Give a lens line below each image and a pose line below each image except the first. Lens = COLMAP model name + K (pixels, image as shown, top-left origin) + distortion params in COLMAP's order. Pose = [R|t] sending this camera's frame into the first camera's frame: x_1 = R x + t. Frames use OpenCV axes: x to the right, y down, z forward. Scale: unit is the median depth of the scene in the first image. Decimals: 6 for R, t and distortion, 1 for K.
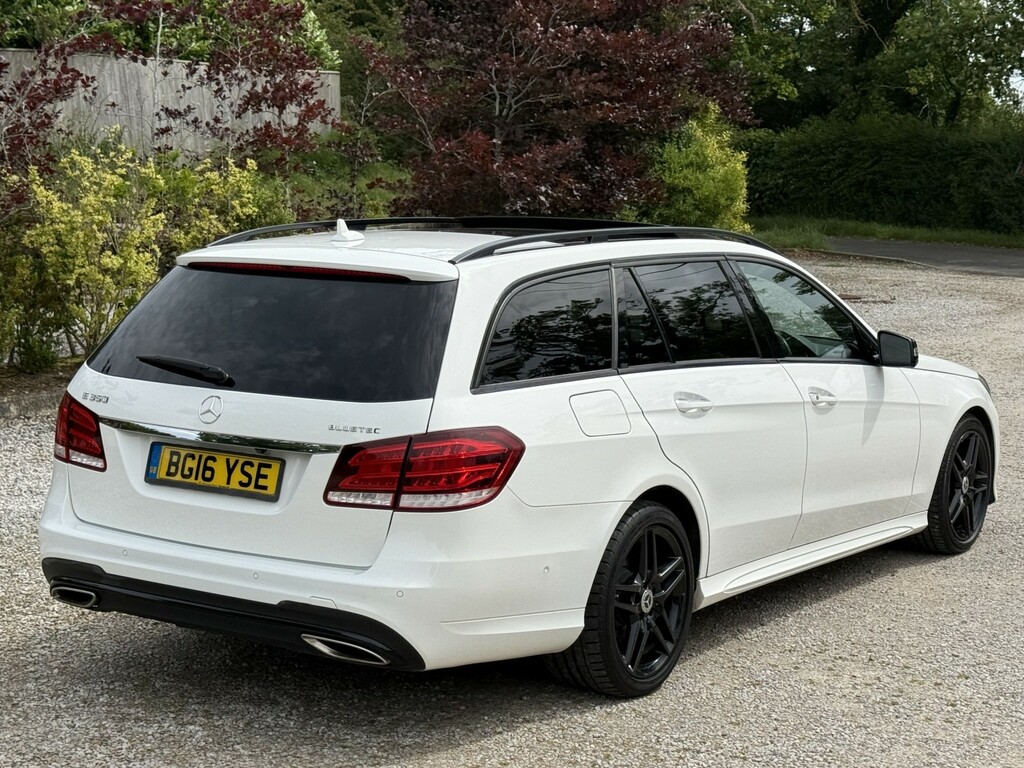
lens RADIAL K [[769.4, 0, 512.0], [0, 769.4, 384.0], [0, 0, 1]] dist [0.023390, -0.005285]
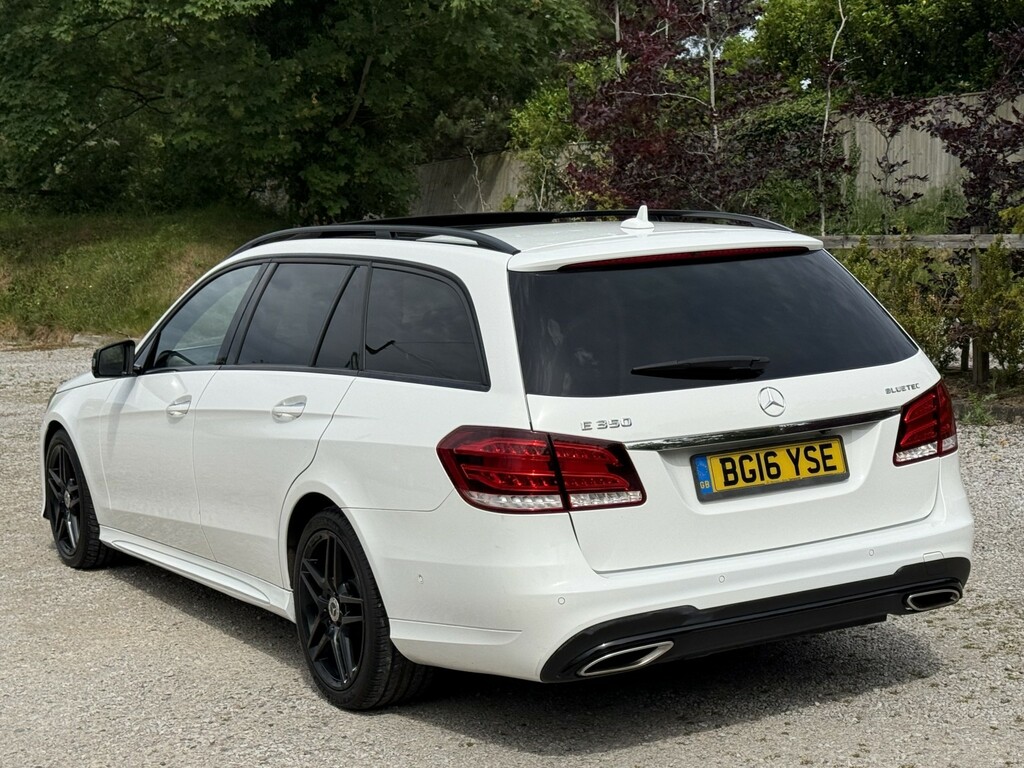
lens RADIAL K [[769.4, 0, 512.0], [0, 769.4, 384.0], [0, 0, 1]] dist [0.023390, -0.005285]
pose [[0.865622, -0.194090, 0.461550, -1.085420], [0.192783, 0.979940, 0.050525, -0.096223], [-0.462097, 0.045244, 0.885674, 0.309878]]
